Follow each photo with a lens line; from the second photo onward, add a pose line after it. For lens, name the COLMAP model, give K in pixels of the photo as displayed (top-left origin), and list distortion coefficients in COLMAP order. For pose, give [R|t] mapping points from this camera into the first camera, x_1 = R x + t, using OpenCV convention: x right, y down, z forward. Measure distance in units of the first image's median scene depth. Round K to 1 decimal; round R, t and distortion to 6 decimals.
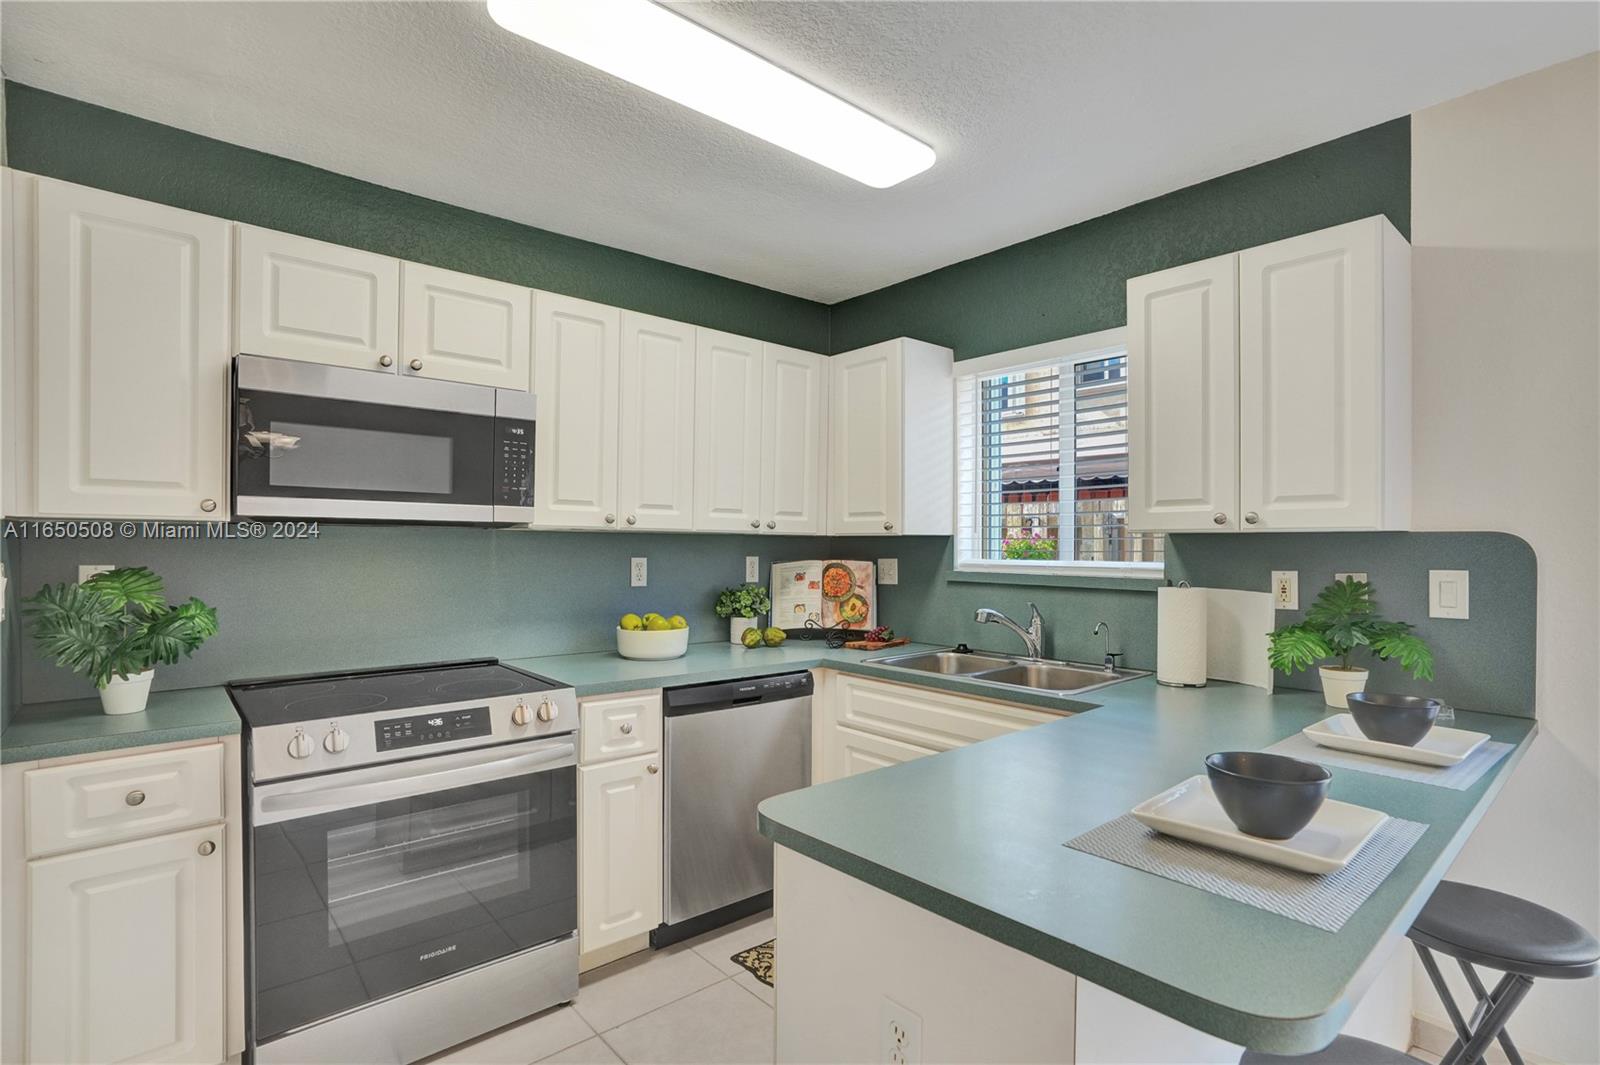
lens RADIAL K [[774.5, 0, 802.8], [0, 774.5, 554.4], [0, 0, 1]] dist [-0.050594, 0.023381]
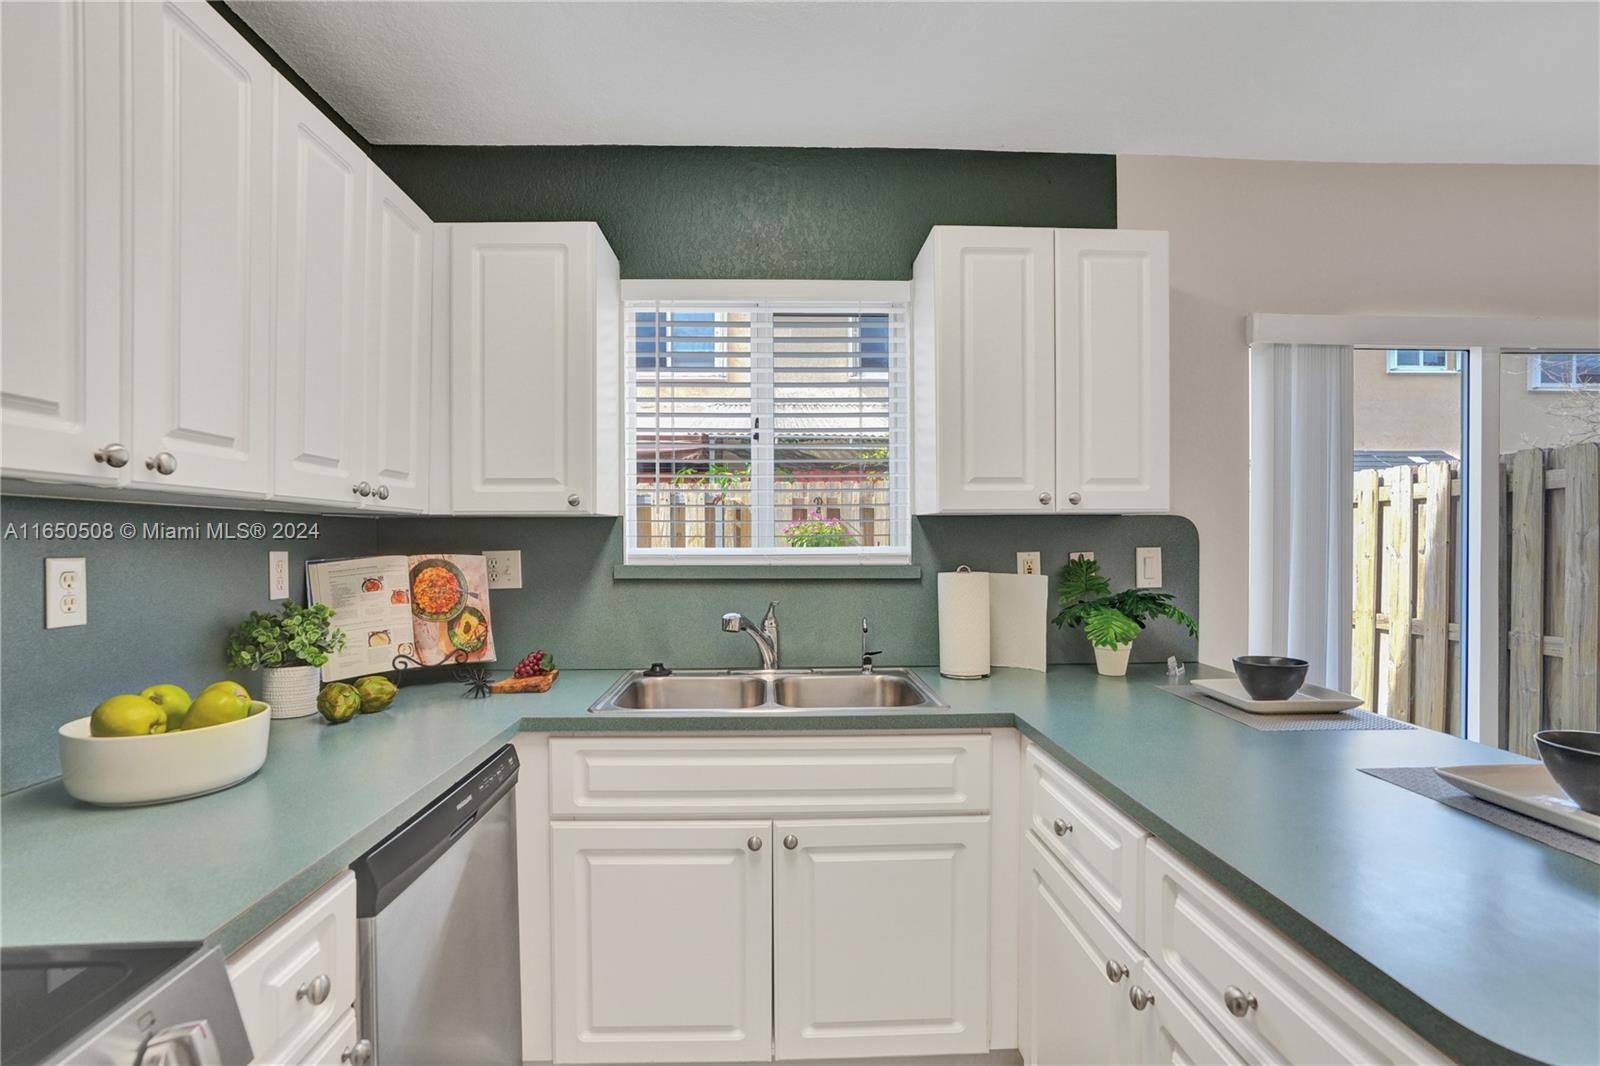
lens RADIAL K [[774.5, 0, 795.4], [0, 774.5, 549.0], [0, 0, 1]] dist [-0.050594, 0.023381]
pose [[0.628911, -0.018471, 0.777258, -0.324972], [0.015758, 0.999815, 0.011009, 0.000967], [-0.777318, 0.005324, 0.629085, 0.497888]]
